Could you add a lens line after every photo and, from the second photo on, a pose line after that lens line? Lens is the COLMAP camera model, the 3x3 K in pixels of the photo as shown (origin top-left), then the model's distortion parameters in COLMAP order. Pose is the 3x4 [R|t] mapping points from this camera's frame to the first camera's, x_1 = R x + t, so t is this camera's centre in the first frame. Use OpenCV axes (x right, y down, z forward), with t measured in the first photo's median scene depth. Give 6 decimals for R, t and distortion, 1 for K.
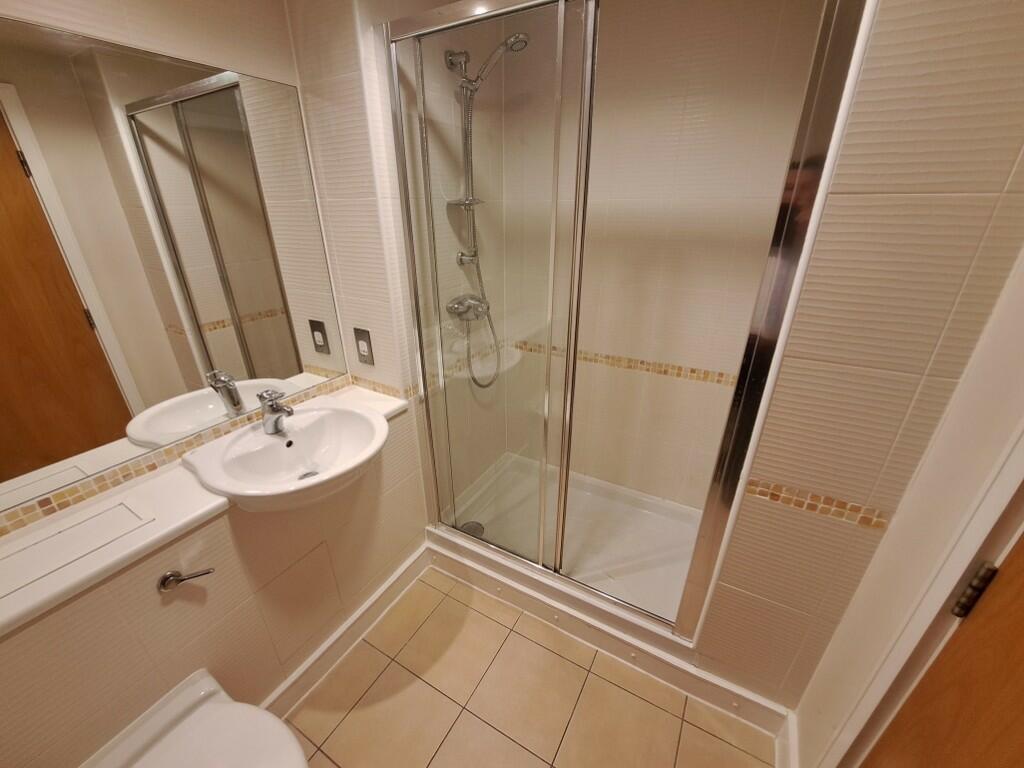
lens RADIAL K [[406.3, 0, 508.1], [0, 406.3, 395.5], [0, 0, 1]] dist [-0.018118, -0.000468]
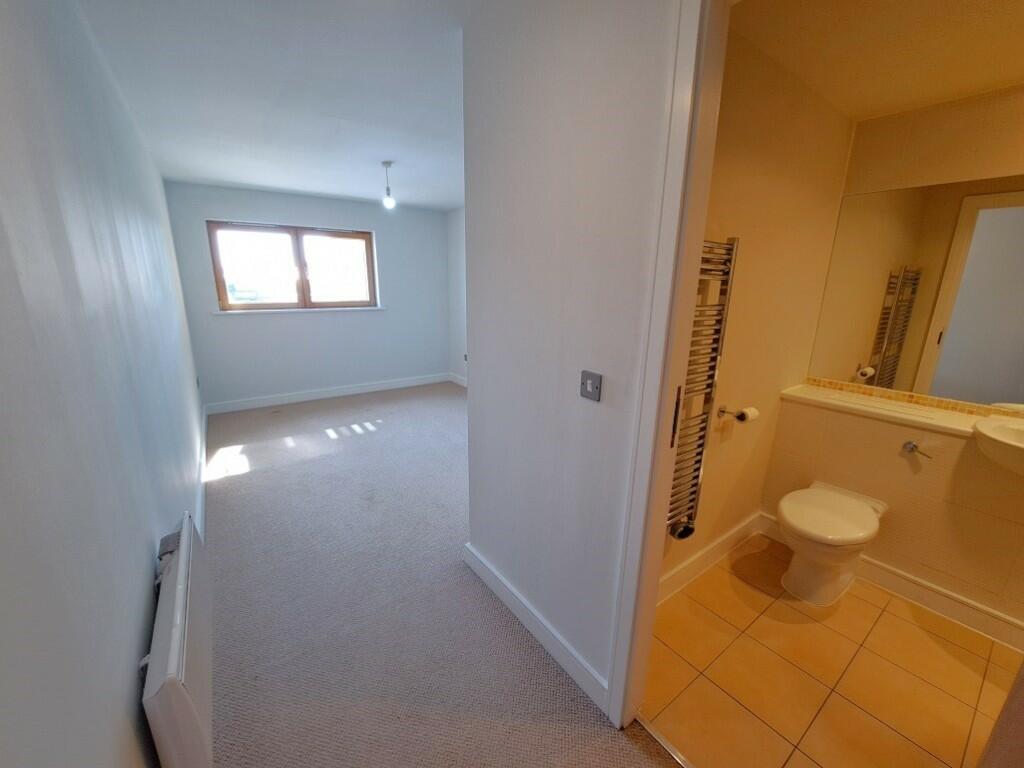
lens RADIAL K [[406.3, 0, 508.1], [0, 406.3, 395.5], [0, 0, 1]] dist [-0.018118, -0.000468]
pose [[-0.413866, 0.237745, -0.878745, 1.450339], [-0.387397, 0.827532, 0.406344, 0.219817], [0.823795, 0.508595, -0.250385, -0.211119]]
